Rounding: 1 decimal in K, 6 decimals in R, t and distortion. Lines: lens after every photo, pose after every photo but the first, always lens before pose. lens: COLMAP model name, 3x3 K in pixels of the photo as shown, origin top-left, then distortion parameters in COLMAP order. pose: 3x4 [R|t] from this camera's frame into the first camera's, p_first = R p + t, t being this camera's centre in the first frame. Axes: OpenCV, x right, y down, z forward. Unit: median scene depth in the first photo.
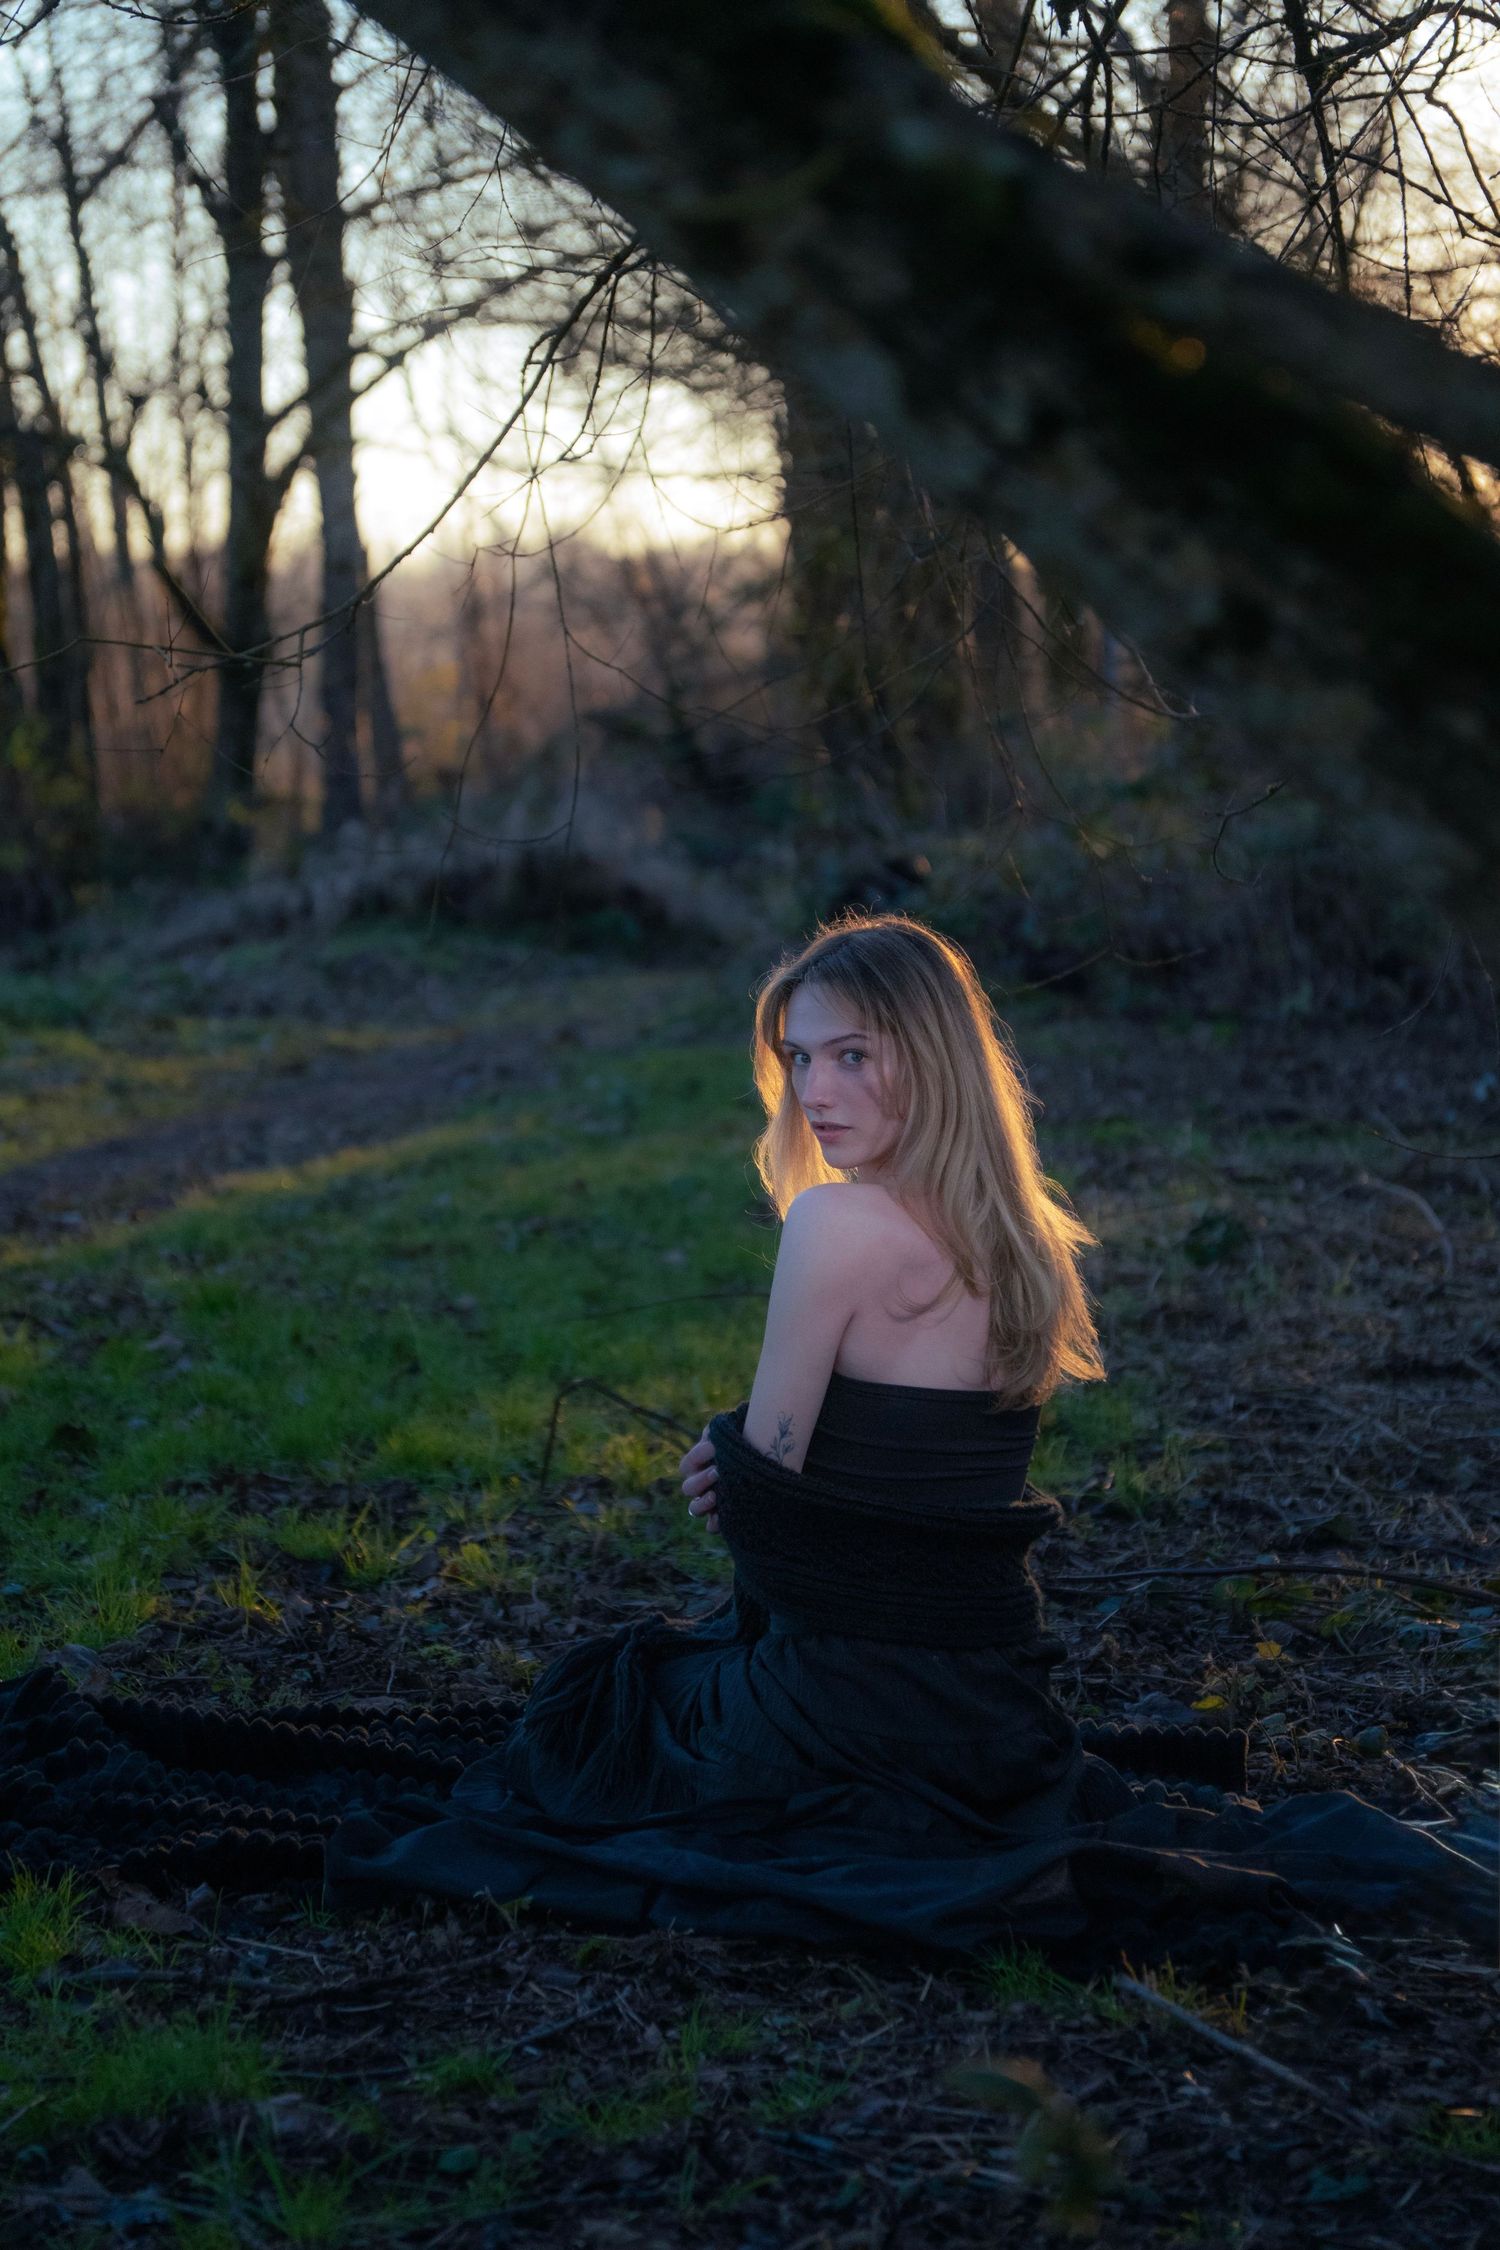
lens RADIAL K [[6778.7, 0, 750.0], [0, 6778.7, 1125.0], [0, 0, 1]] dist [0.900195, 3.971732]
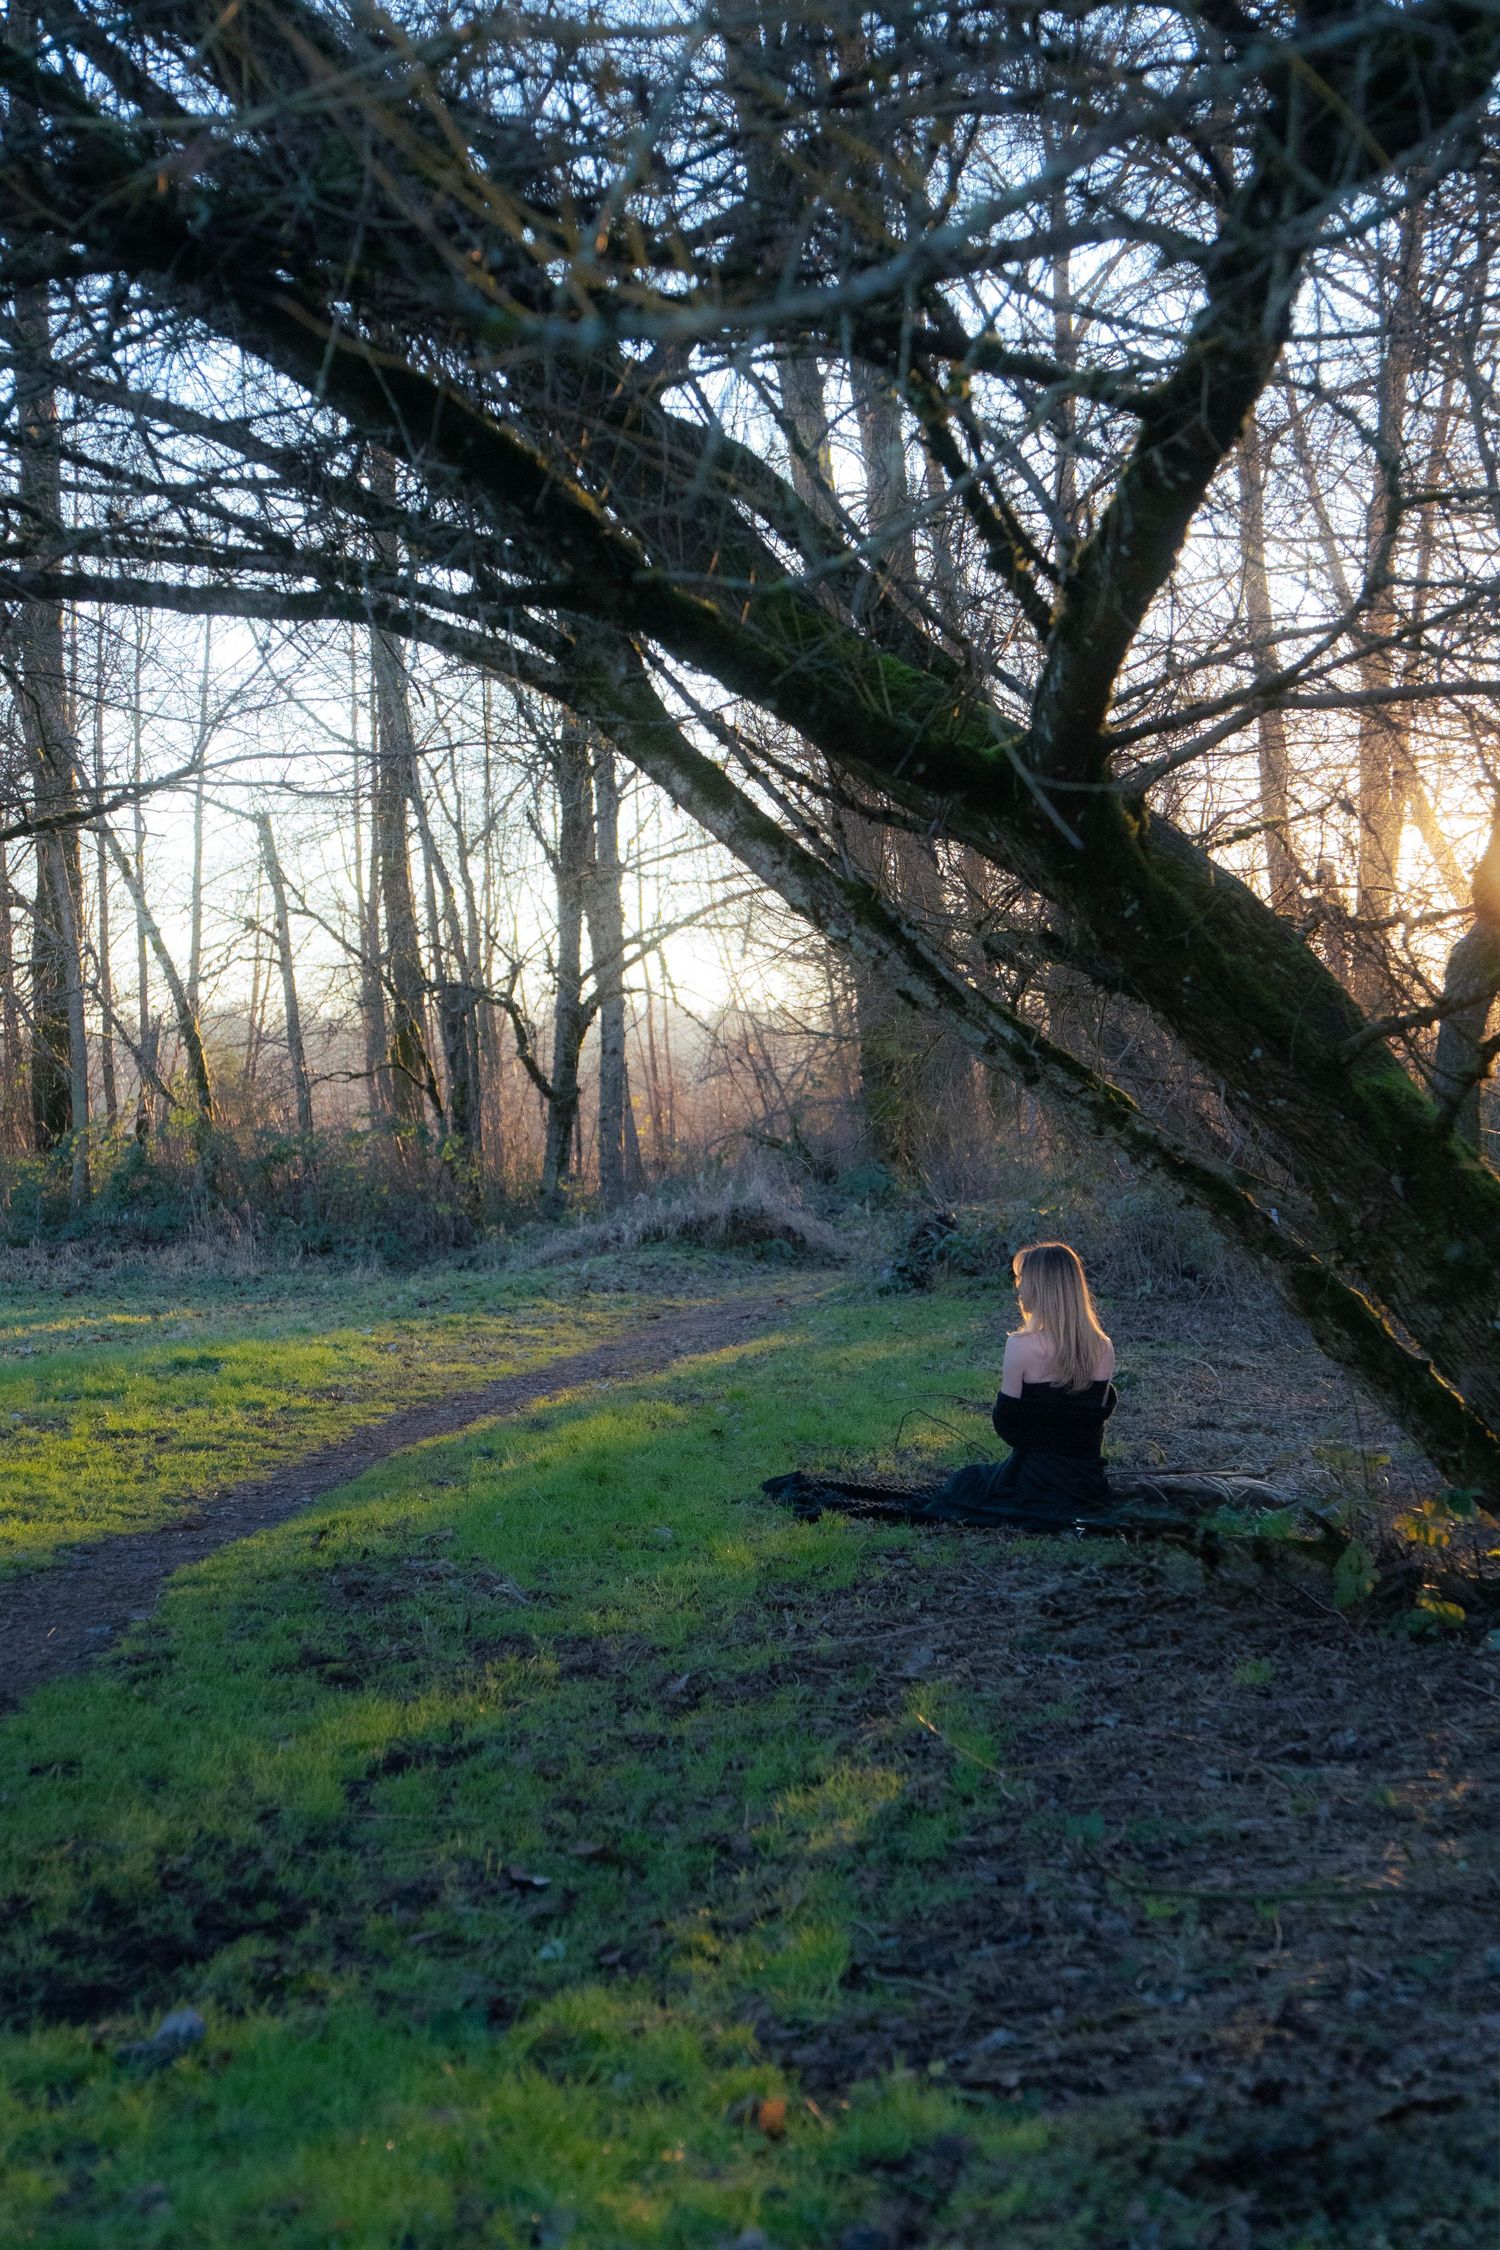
lens RADIAL K [[4096.1, 0, 750.0], [0, 4096.1, 1125.0], [0, 0, 1]] dist [1.056310, -0.001070]
pose [[0.999903, 0.009273, -0.010389, -0.016142], [-0.009871, 0.998201, -0.059132, 0.004625], [0.009822, 0.059229, 0.998196, -0.153927]]
